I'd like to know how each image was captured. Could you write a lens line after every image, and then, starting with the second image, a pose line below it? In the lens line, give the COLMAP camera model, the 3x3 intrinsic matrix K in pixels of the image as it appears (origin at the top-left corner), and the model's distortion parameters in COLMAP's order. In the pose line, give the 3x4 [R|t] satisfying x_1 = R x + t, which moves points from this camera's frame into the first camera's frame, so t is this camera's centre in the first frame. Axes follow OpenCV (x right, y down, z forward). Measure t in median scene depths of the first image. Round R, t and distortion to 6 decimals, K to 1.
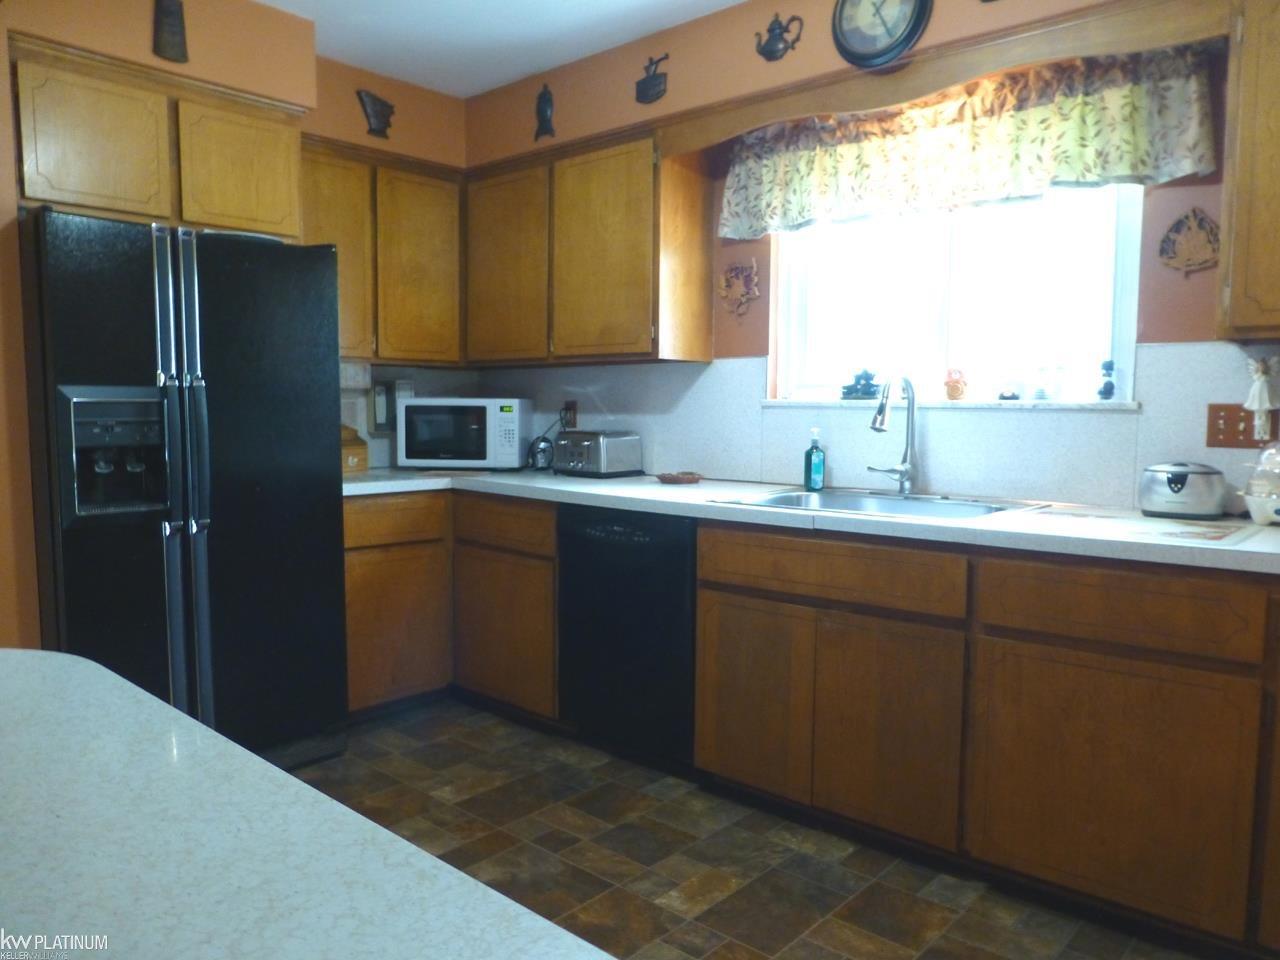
lens RADIAL K [[931.2, 0, 637.4], [0, 931.2, 482.4], [0, 0, 1]] dist [-0.013517, -0.001085]
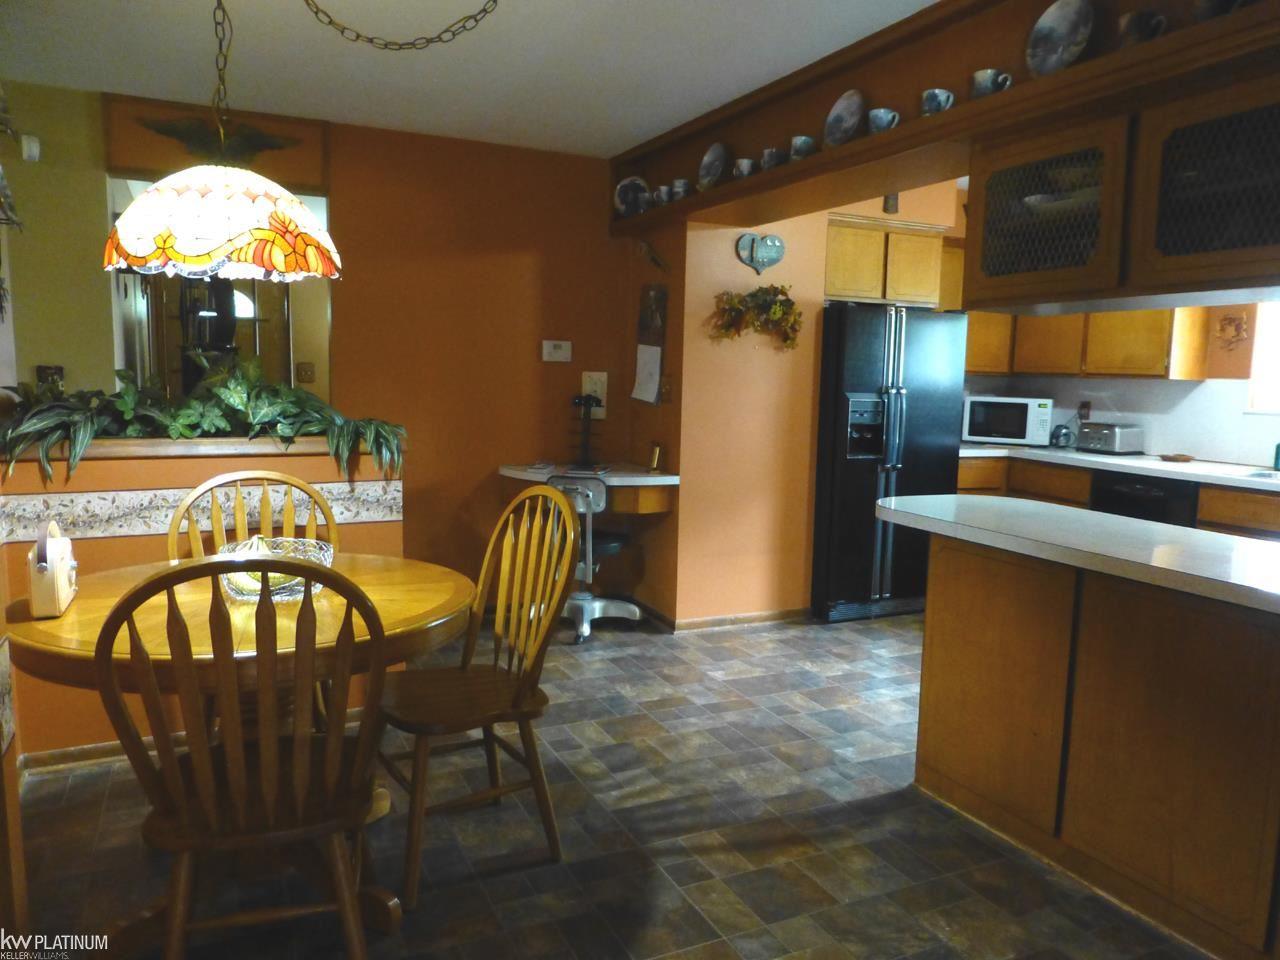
lens RADIAL K [[931.2, 0, 673.6], [0, 931.2, 483.2], [0, 0, 1]] dist [-0.013517, -0.001085]
pose [[0.923053, 0.066511, -0.378880, -0.116903], [-0.056714, 0.997706, 0.036974, 0.023250], [0.380470, -0.012641, 0.924707, -0.609321]]
